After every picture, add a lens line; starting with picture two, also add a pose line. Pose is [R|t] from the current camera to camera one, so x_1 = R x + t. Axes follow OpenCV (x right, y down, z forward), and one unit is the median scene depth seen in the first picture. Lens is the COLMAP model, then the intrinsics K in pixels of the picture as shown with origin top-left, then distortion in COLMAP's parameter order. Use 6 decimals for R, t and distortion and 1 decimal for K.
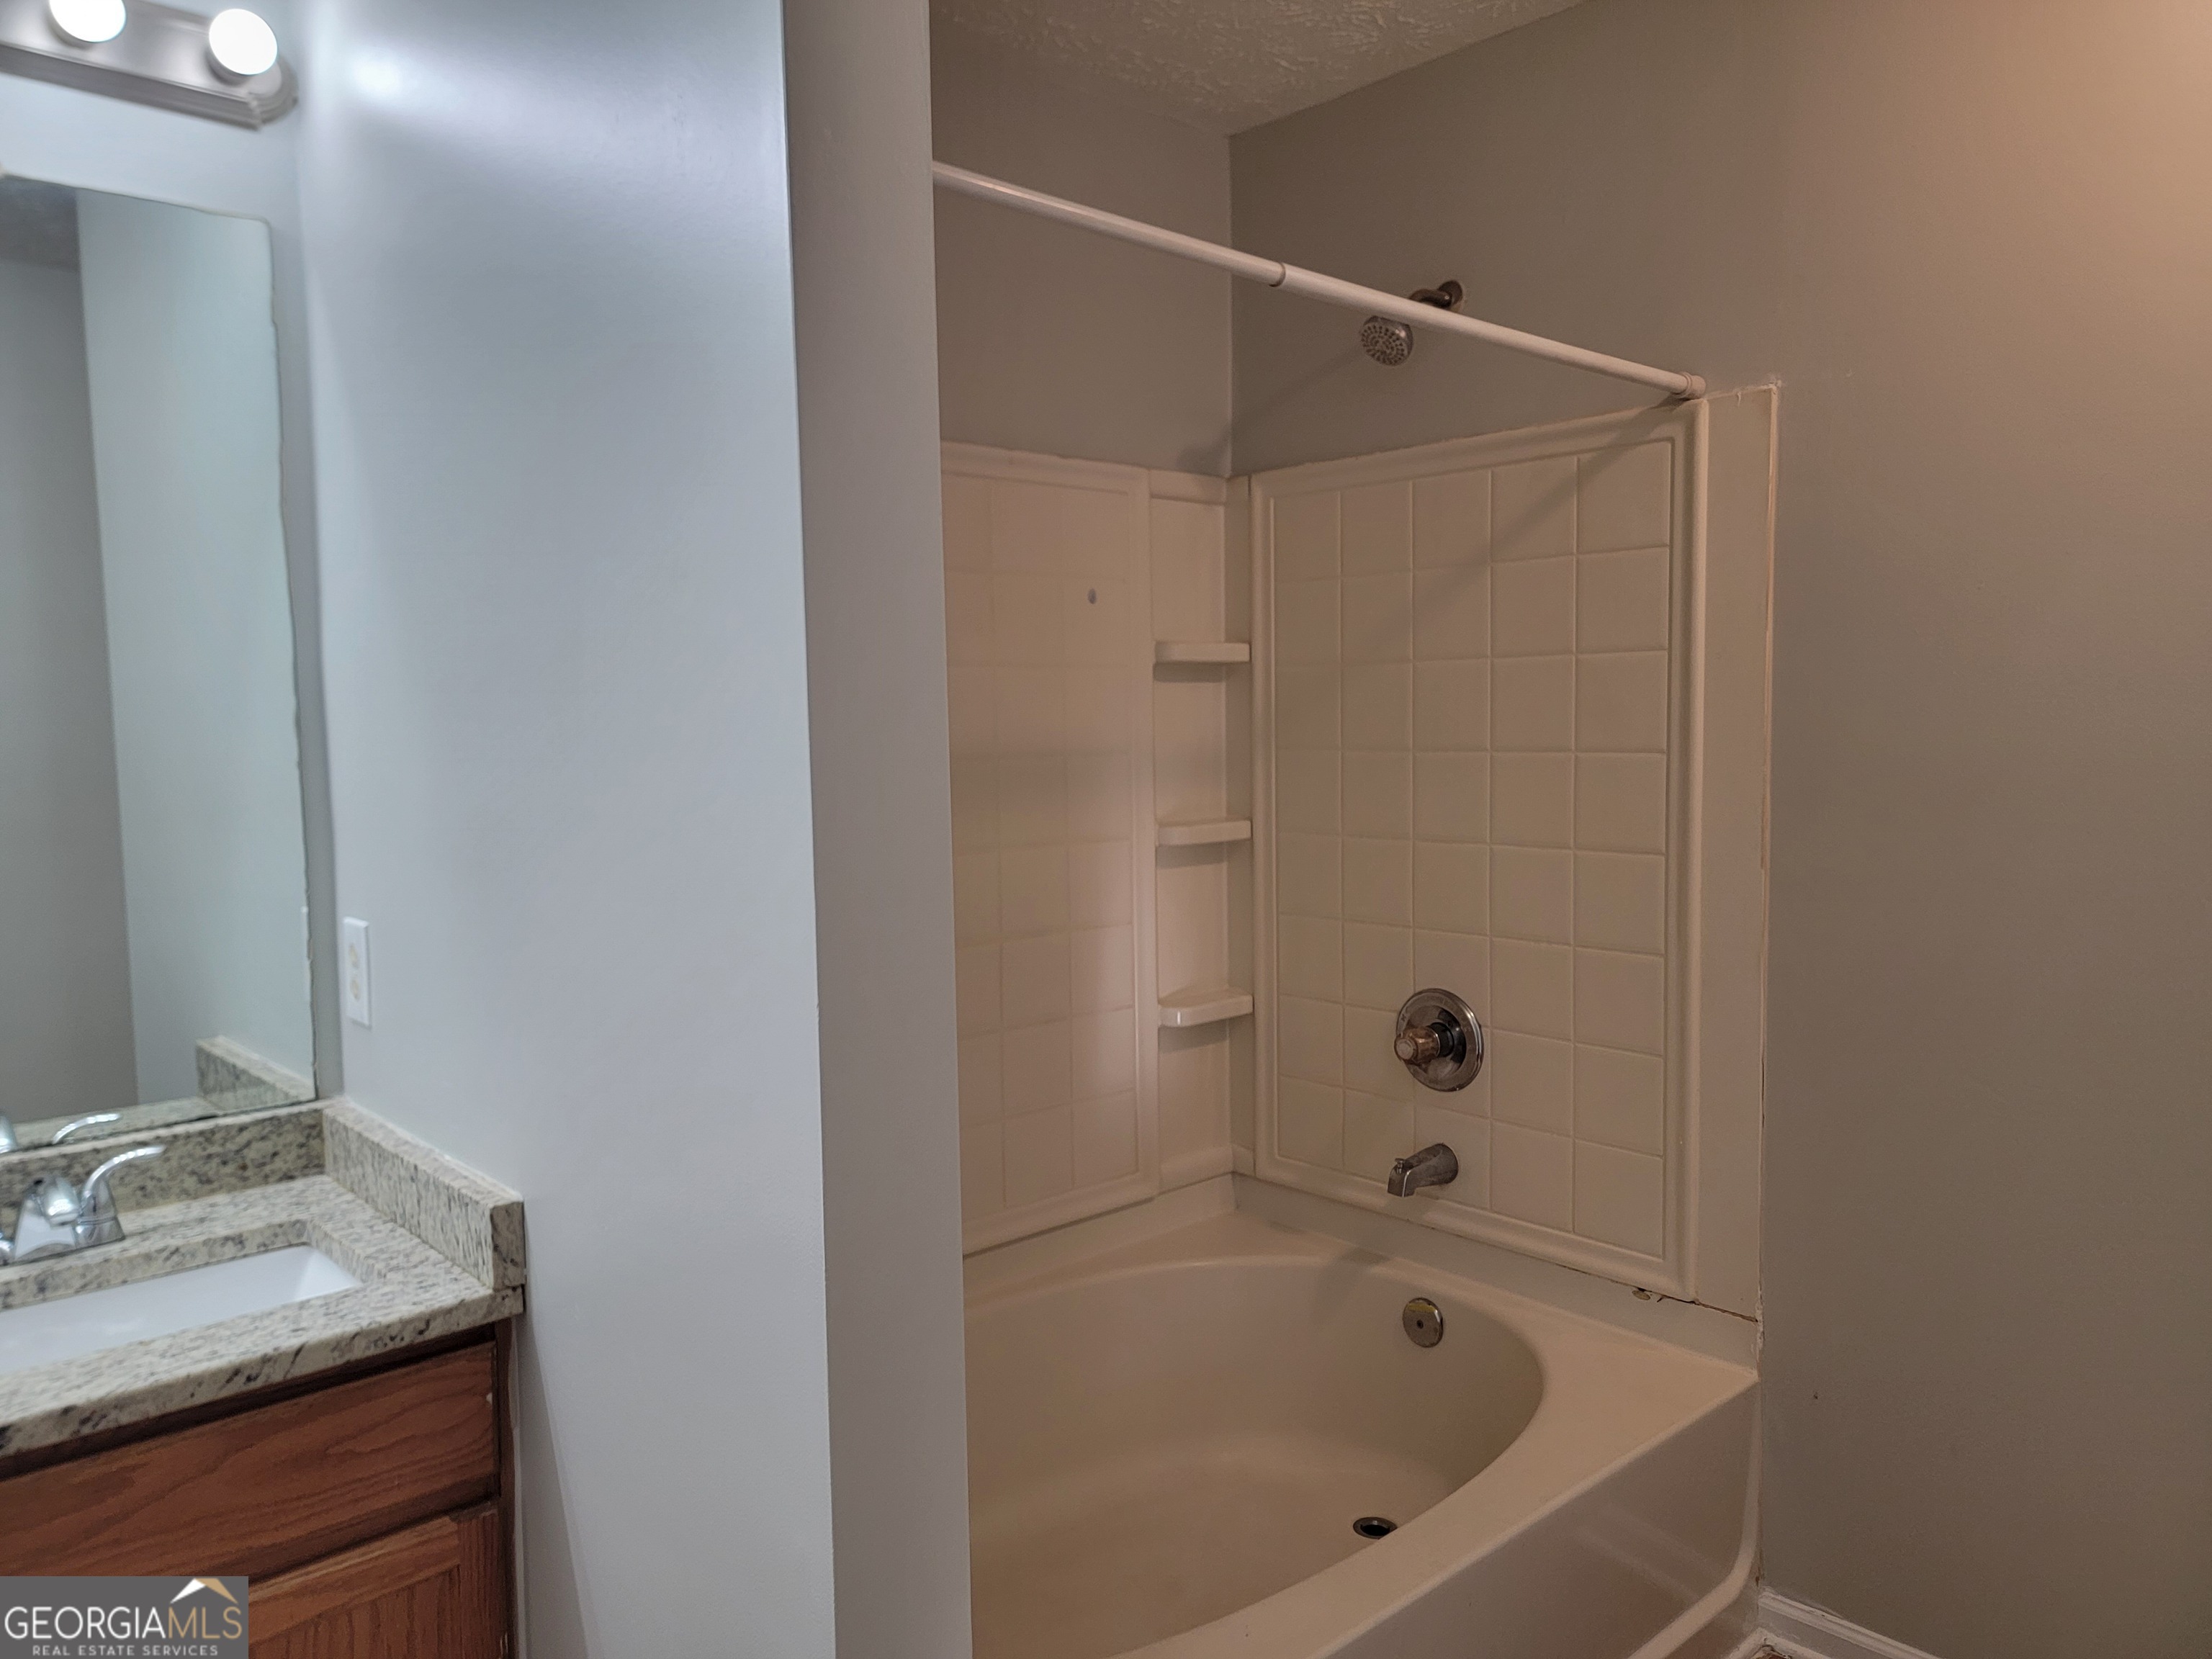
lens RADIAL K [[1543.0, 0, 1106.0], [0, 1543.0, 829.5], [0, 0, 1]] dist [-0.003181, -0.003857]
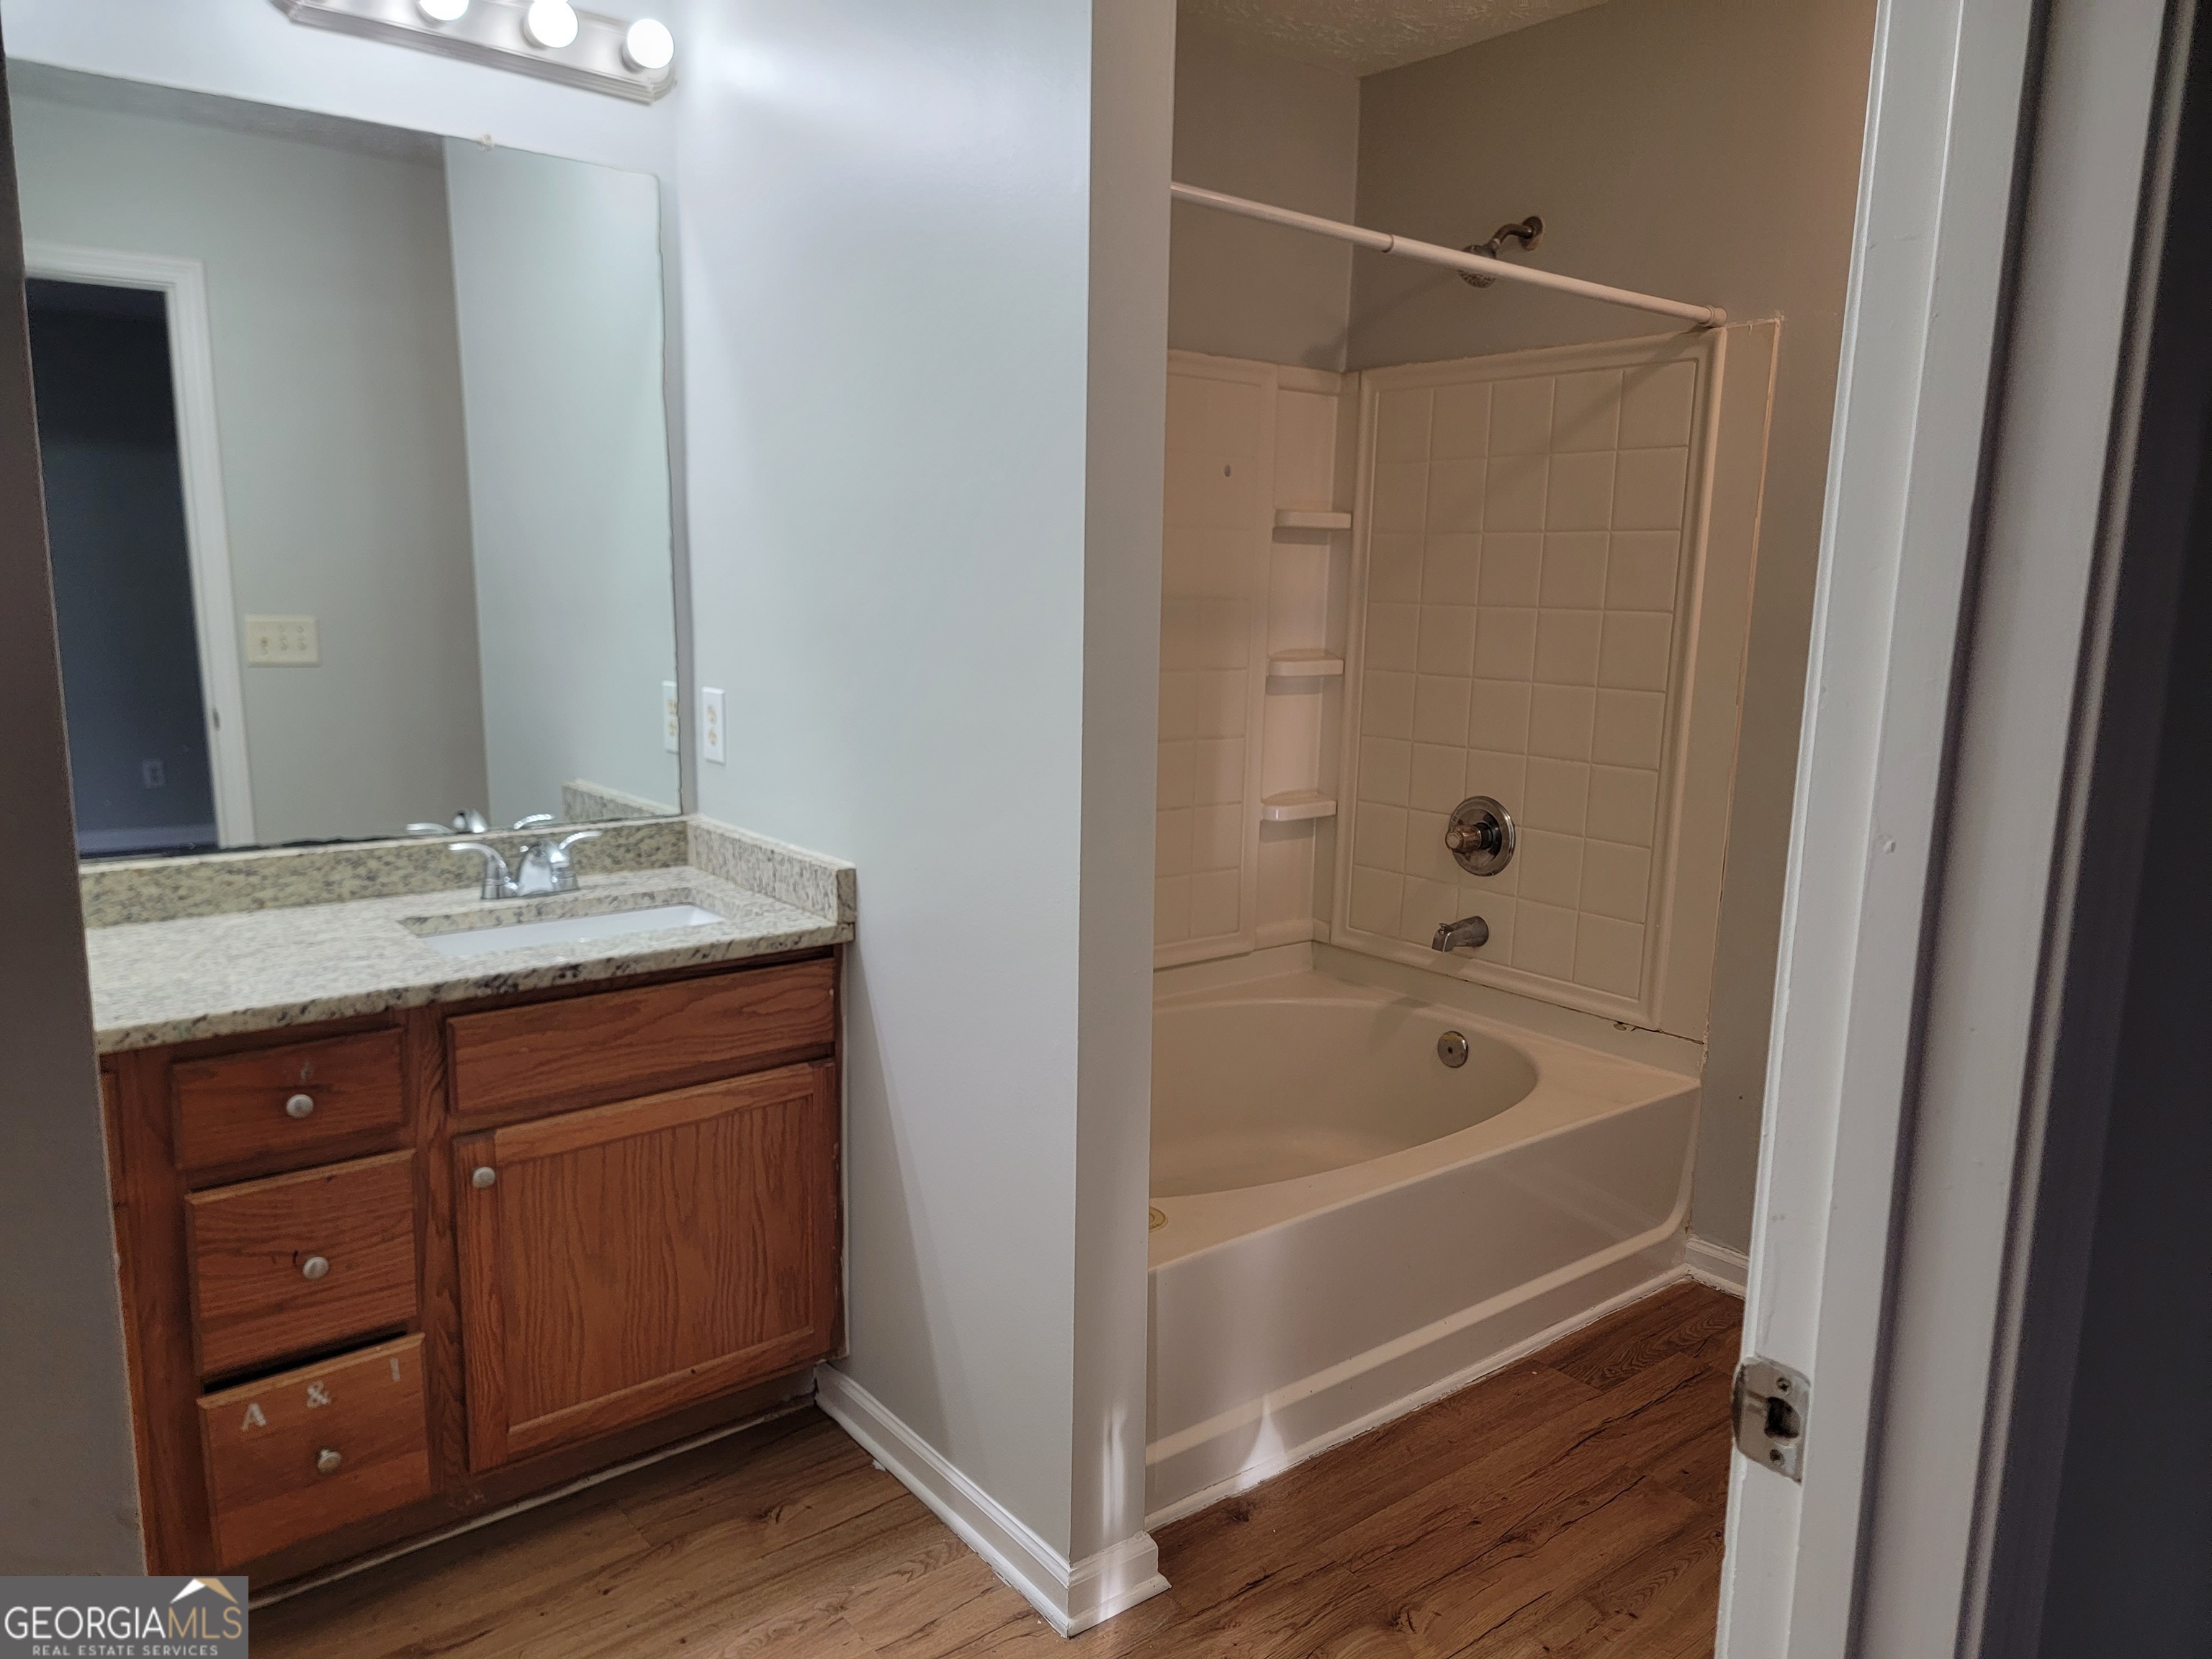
lens RADIAL K [[1535.1, 0, 1114.8], [0, 1535.1, 894.9], [0, 0, 1]] dist [0.080655, -0.163716]
pose [[0.997818, 0.046833, -0.046532, -0.038187], [-0.040571, 0.991018, 0.127428, 0.050327], [0.052081, -0.125262, 0.990756, -0.428176]]
